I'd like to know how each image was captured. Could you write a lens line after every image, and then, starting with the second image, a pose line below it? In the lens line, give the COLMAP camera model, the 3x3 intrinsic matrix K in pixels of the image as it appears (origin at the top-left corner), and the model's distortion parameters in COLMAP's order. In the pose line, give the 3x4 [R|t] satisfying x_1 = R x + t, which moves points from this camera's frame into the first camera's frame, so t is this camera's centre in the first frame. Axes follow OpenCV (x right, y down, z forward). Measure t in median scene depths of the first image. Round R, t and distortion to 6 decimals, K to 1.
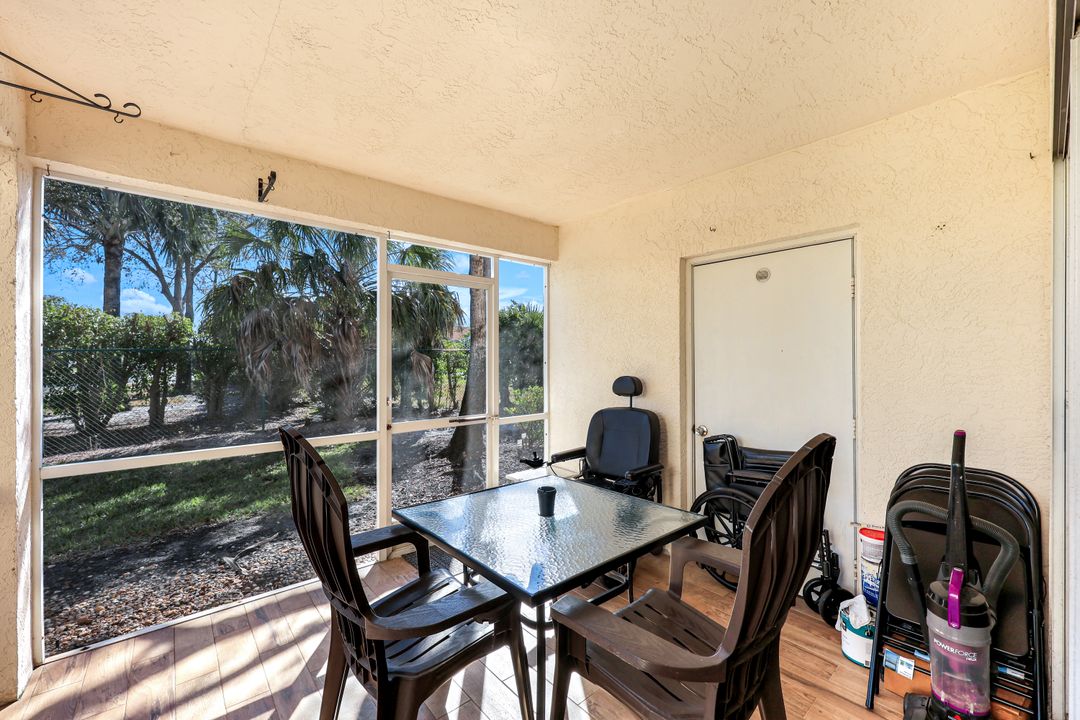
lens RADIAL K [[438.0, 0, 531.3], [0, 438.0, 360.7], [0, 0, 1]] dist [0.001591, -0.000648]
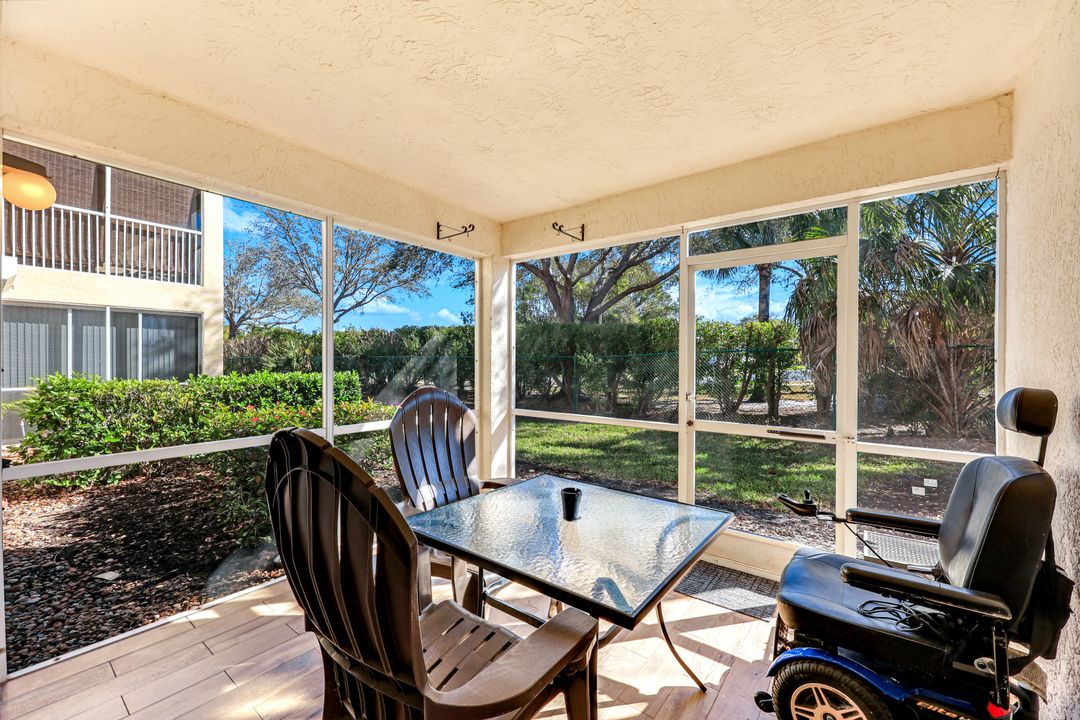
lens RADIAL K [[438.0, 0, 531.1], [0, 438.0, 359.1], [0, 0, 1]] dist [0.001591, -0.000648]
pose [[0.213029, -0.004043, -0.977038, 0.475931], [-0.002443, 0.999986, -0.004670, 0.011083], [0.977043, 0.003381, 0.213016, 0.373620]]
